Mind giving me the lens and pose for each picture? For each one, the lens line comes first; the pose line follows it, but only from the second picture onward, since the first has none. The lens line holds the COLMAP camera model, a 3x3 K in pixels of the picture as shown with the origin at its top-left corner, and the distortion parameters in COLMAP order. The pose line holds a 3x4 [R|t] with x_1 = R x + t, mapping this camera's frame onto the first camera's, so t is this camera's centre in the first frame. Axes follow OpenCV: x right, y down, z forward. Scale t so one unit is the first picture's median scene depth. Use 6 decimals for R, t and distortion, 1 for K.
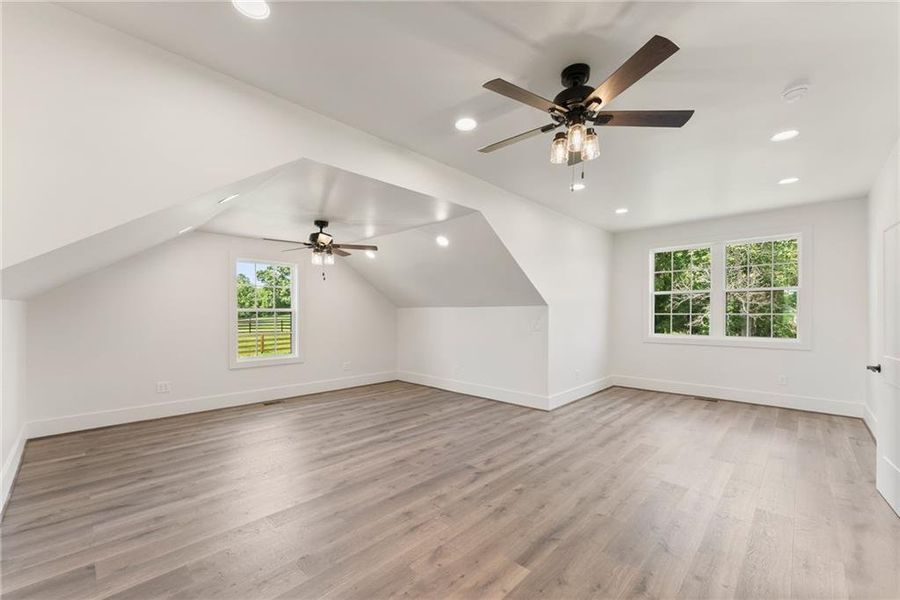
lens RADIAL K [[362.4, 0, 450.0], [0, 362.4, 300.0], [0, 0, 1]] dist [-0.000221, 0.000084]
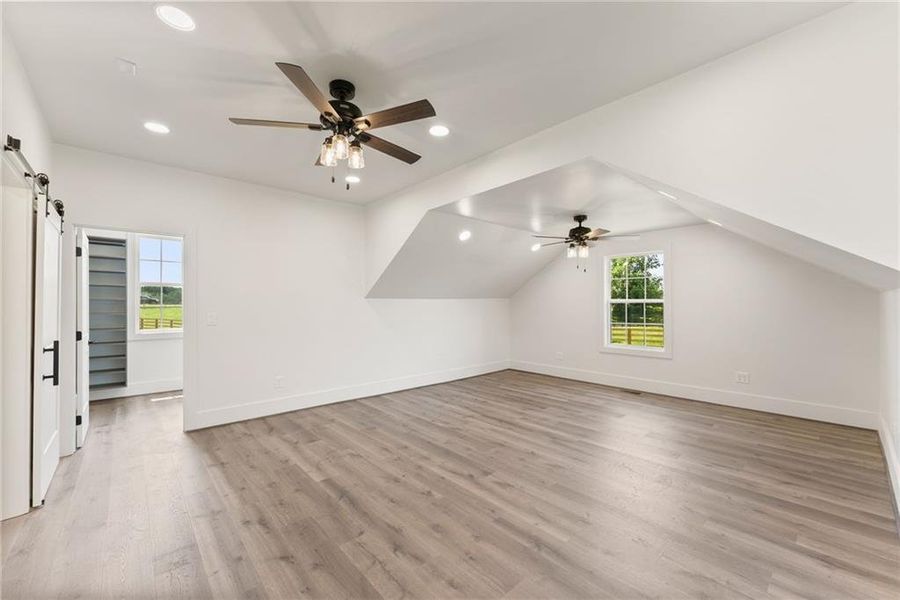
lens RADIAL K [[362.4, 0, 450.0], [0, 362.4, 300.0], [0, 0, 1]] dist [-0.000221, 0.000084]
pose [[-0.073427, -0.014751, -0.997191, 0.951197], [0.039977, 0.999043, -0.017722, 0.037639], [0.996499, -0.041166, -0.072767, 0.965599]]
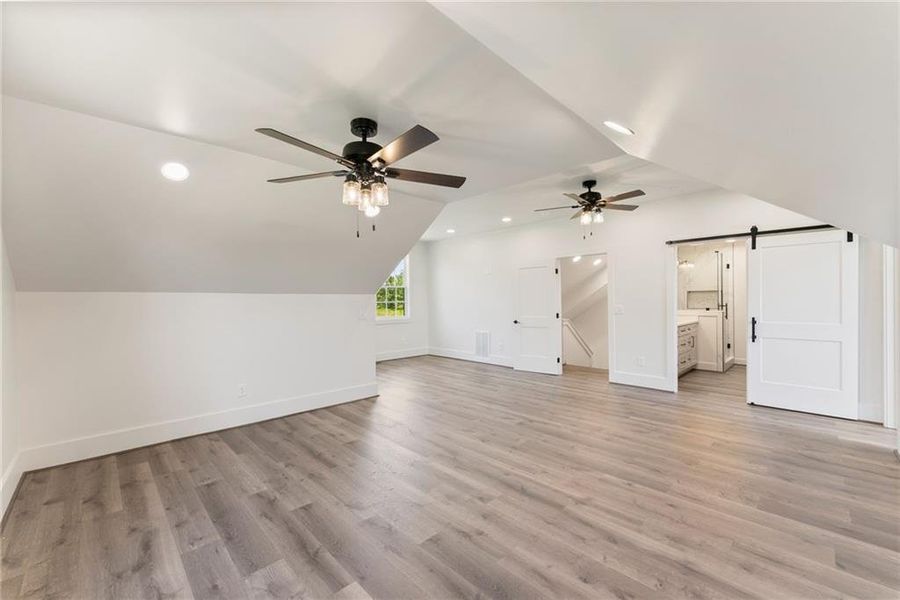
lens RADIAL K [[362.4, 0, 450.0], [0, 362.4, 300.0], [0, 0, 1]] dist [-0.000221, 0.000084]
pose [[0.032937, -0.001054, 0.999457, -1.159369], [-0.028525, 0.999591, 0.001994, 0.041102], [-0.999050, -0.028575, 0.032893, 1.180611]]
